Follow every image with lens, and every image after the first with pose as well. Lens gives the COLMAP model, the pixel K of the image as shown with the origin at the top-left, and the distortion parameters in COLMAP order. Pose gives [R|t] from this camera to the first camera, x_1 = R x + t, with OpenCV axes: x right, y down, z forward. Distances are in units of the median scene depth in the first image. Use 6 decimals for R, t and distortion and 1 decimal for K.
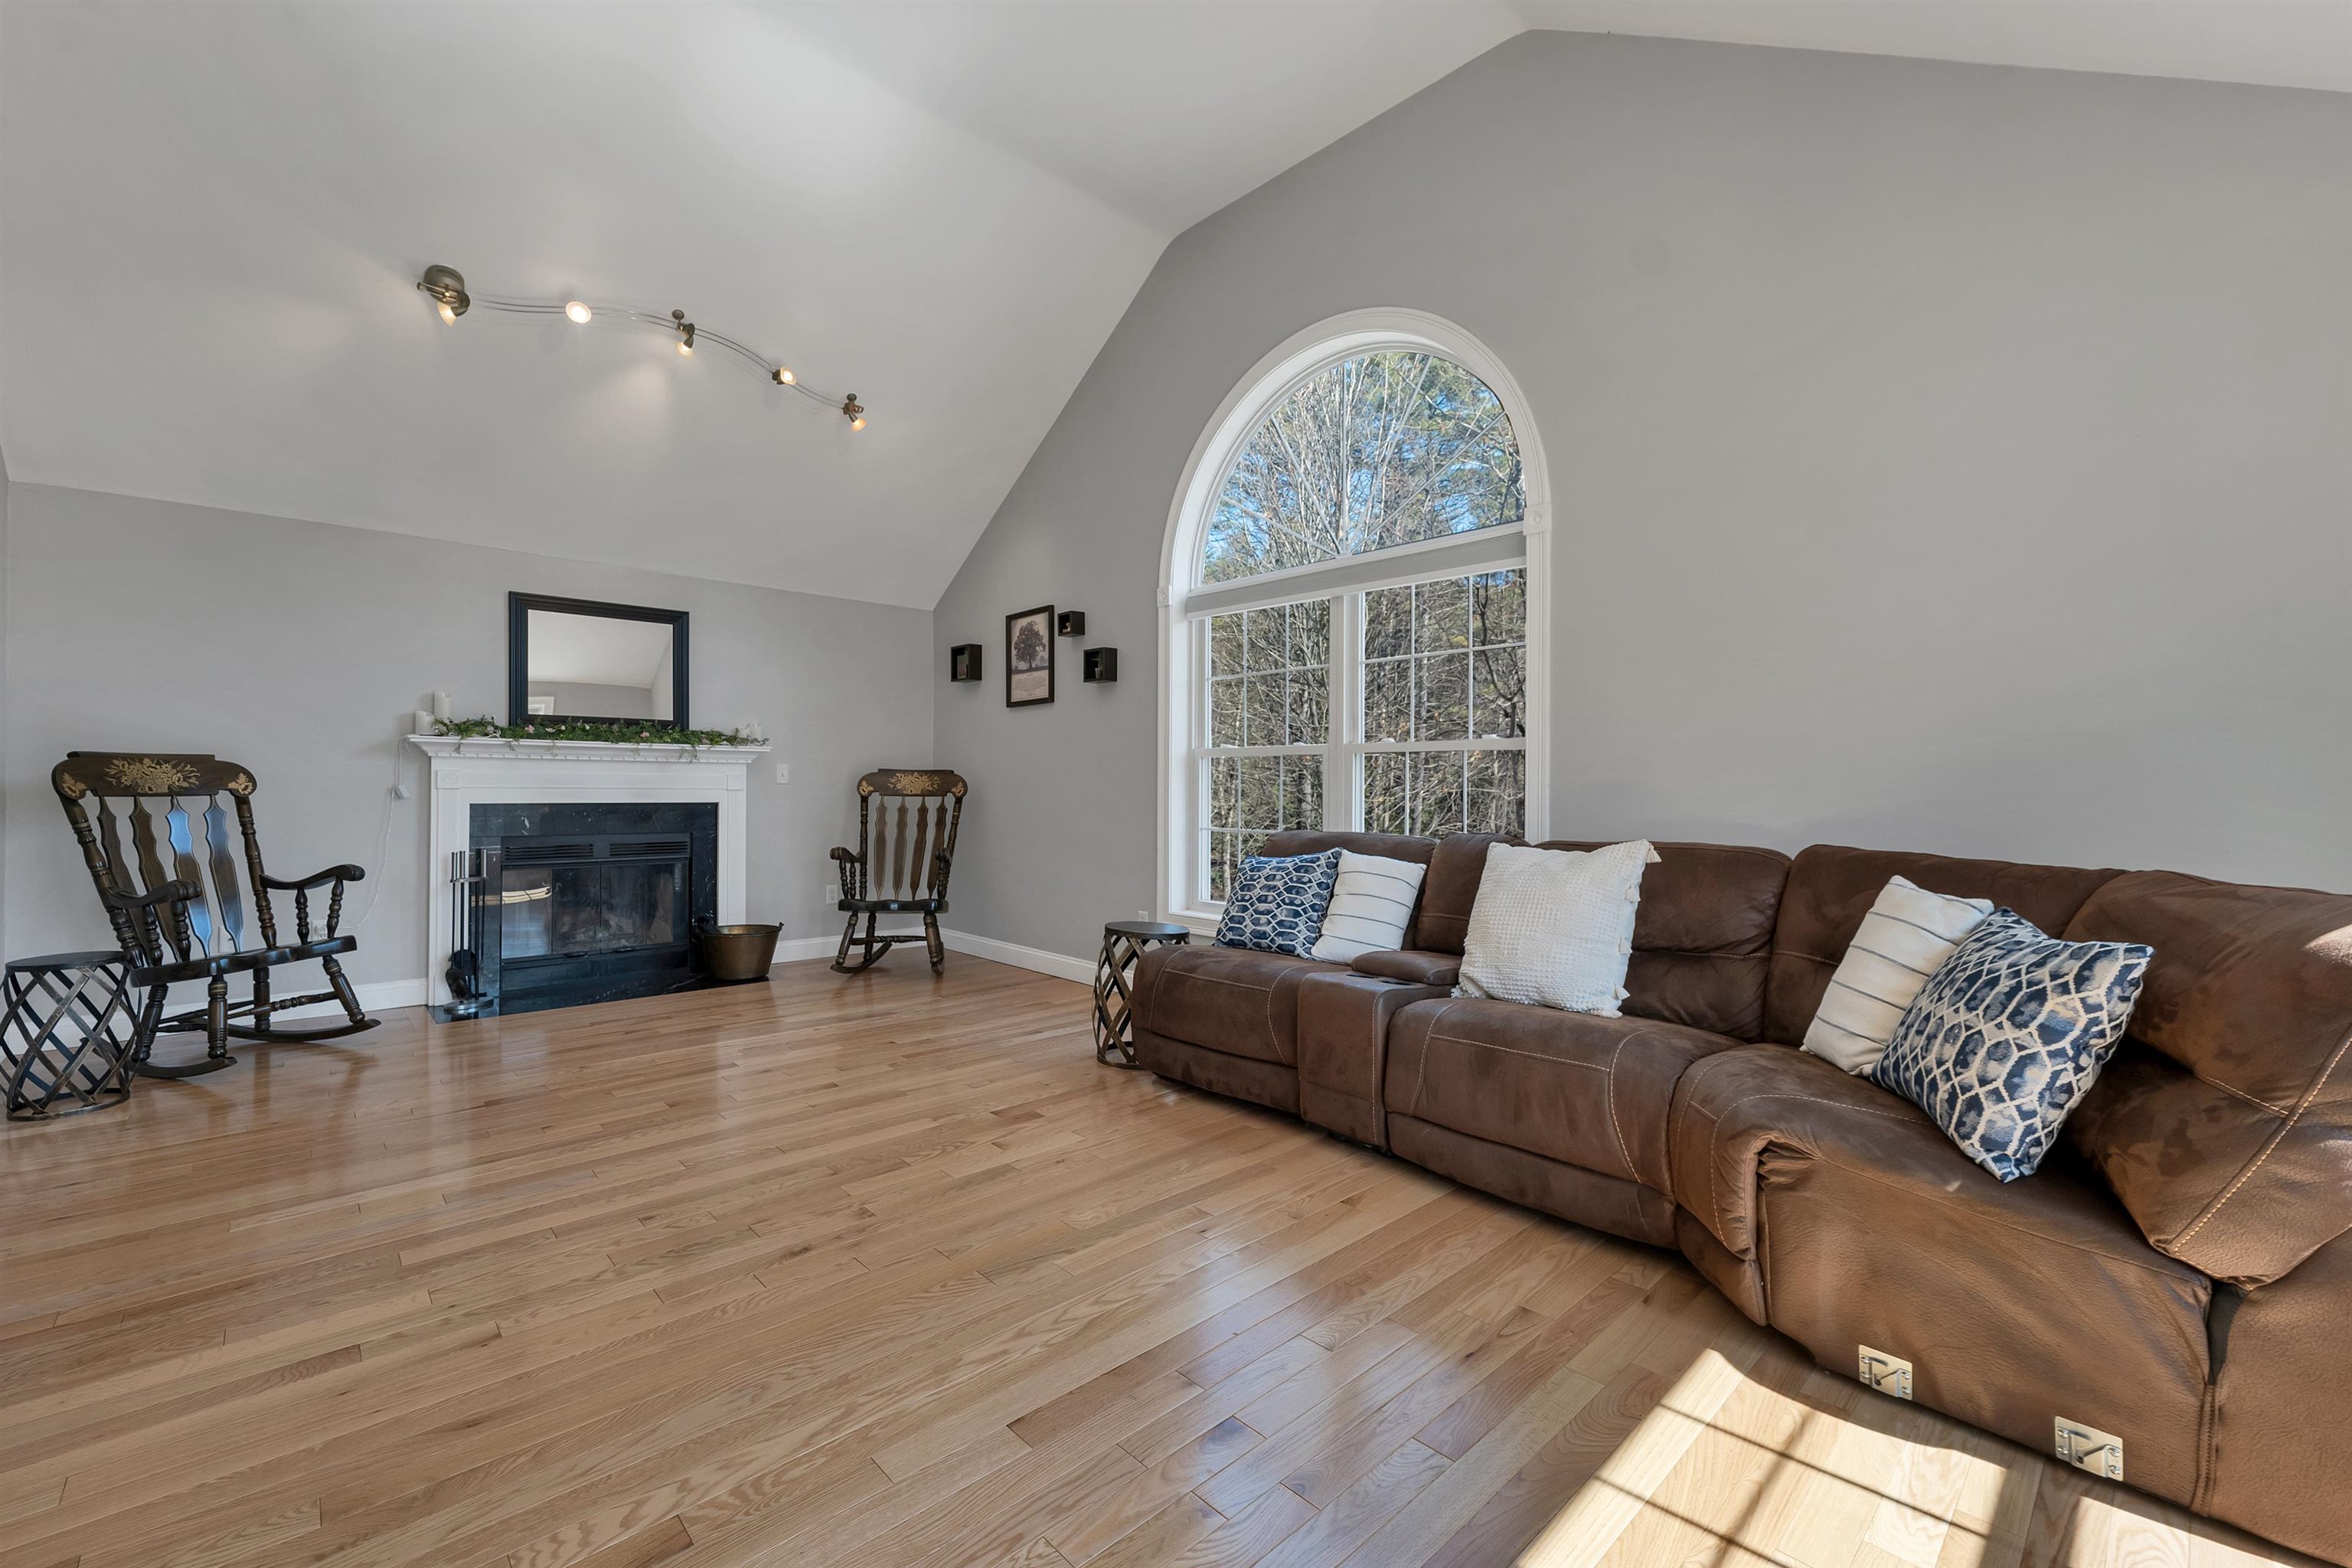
lens RADIAL K [[1014.4, 0, 1177.5], [0, 1014.4, 783.2], [0, 0, 1]] dist [-0.002290, 0.000852]
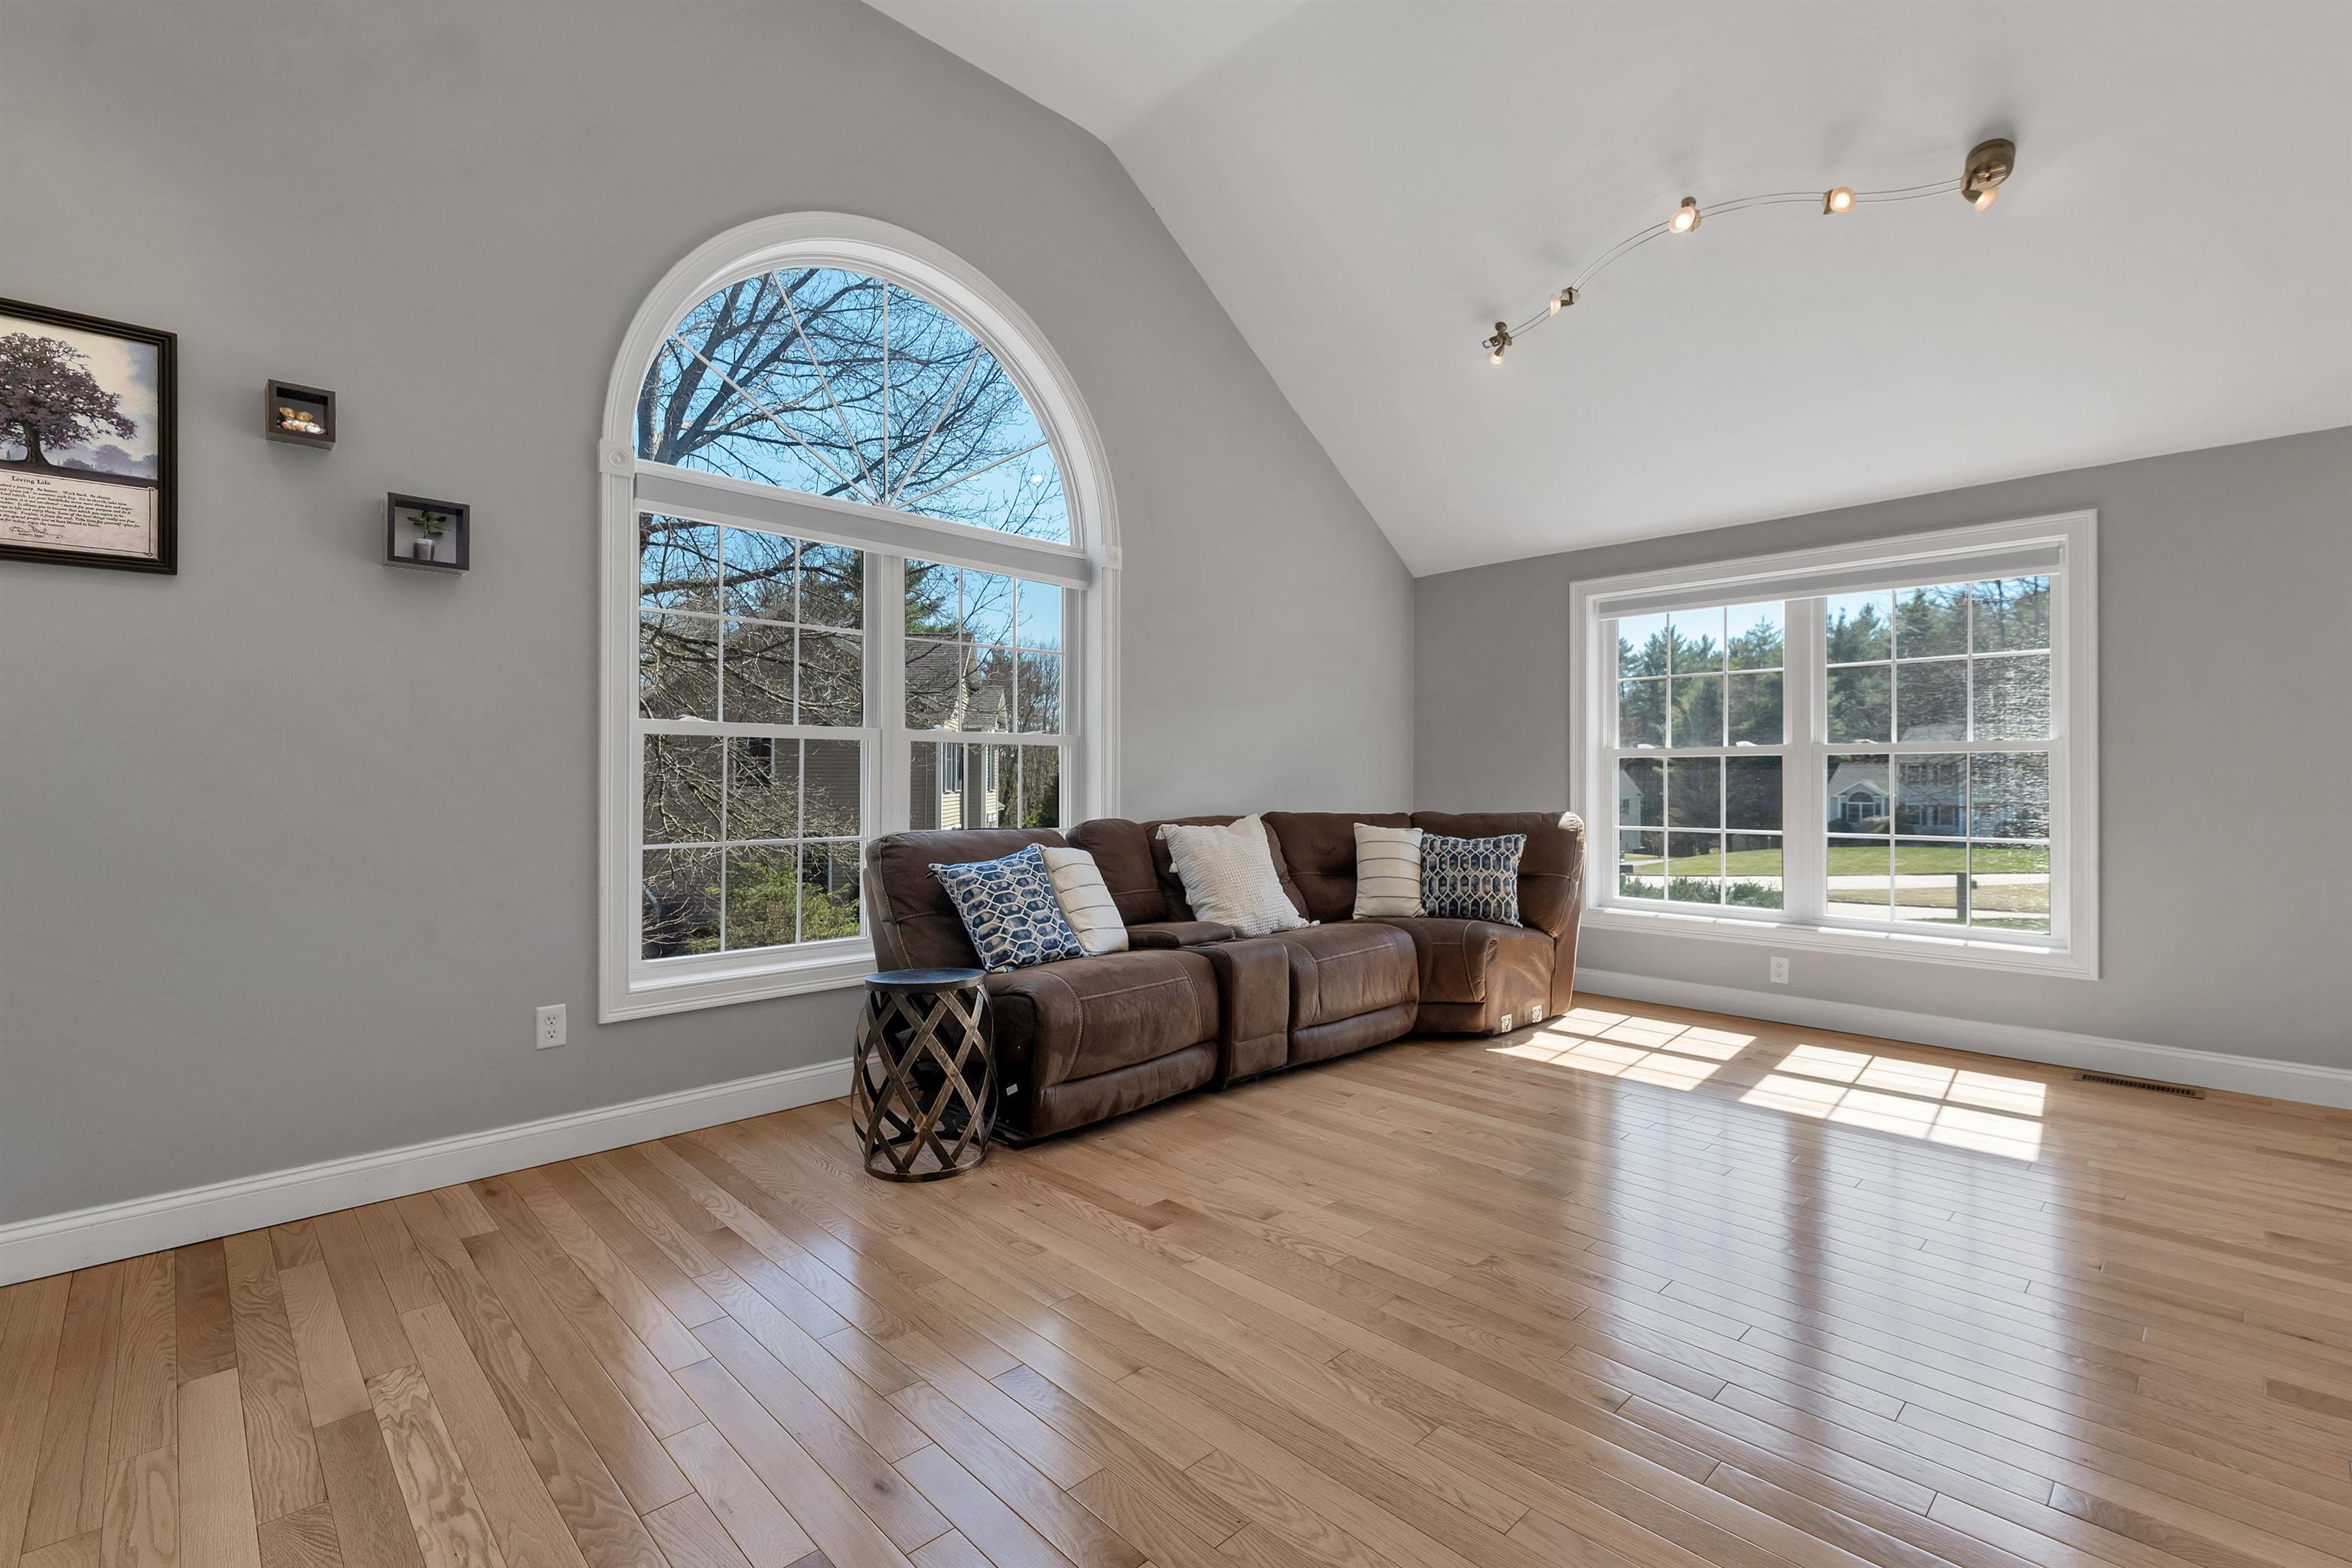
lens RADIAL K [[1063.4, 0, 1182.9], [0, 1063.4, 778.7], [0, 0, 1]] dist [0.000997, 0.000524]
pose [[-0.056843, -0.001733, 0.998382, -0.969681], [-0.001015, 0.999998, 0.001678, 0.001089], [-0.998383, -0.000918, -0.056844, 1.051420]]
